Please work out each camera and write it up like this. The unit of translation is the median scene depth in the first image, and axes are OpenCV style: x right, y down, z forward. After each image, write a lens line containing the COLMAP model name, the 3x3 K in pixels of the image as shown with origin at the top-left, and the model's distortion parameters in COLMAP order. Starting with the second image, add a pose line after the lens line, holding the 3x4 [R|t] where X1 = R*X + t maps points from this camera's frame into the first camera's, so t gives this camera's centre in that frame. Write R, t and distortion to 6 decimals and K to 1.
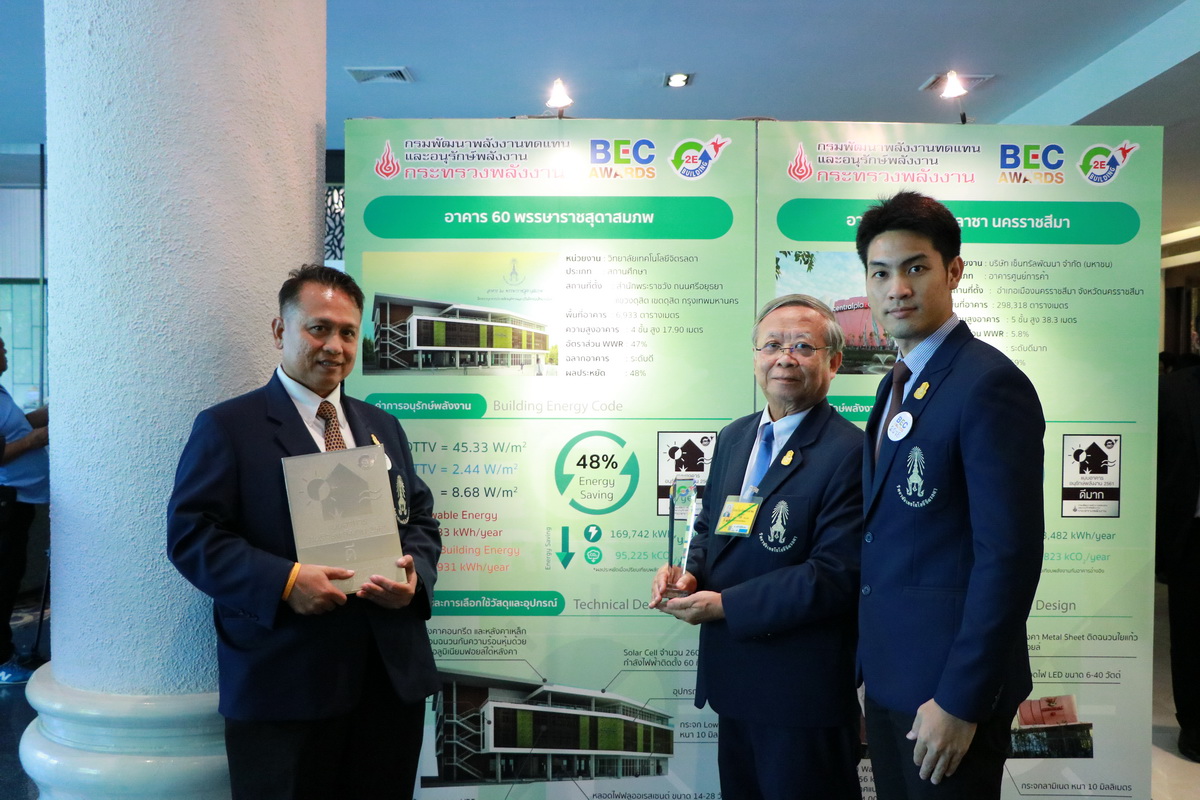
lens RADIAL K [[1157.7, 0, 600.0], [0, 1157.7, 400.0], [0, 0, 1]] dist [-0.144571, 0.237938]
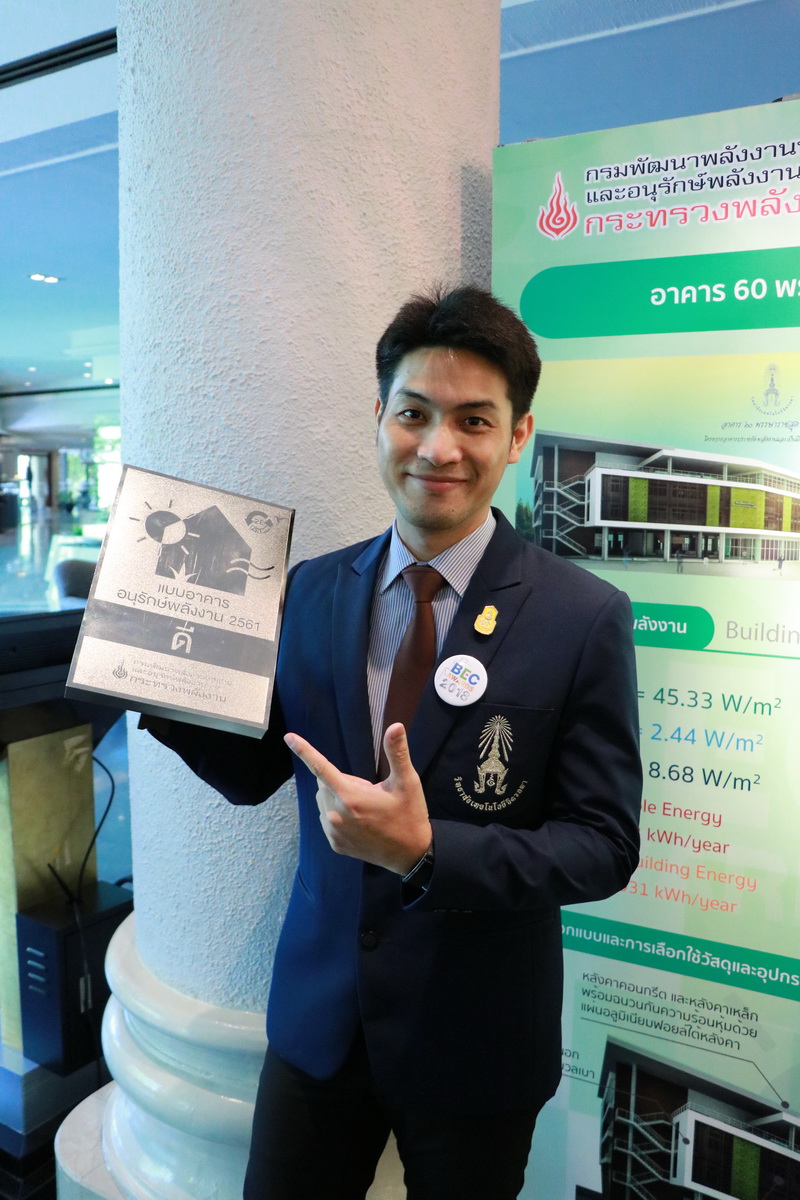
lens RADIAL K [[1031.7, 0, 400.0], [0, 1031.7, 600.0], [0, 0, 1]] dist [-0.175359, 0.175444]
pose [[0.854231, 0.064331, -0.515899, 0.026747], [-0.016141, 0.995118, 0.097362, -0.055342], [0.519644, -0.074842, 0.851099, 0.496535]]
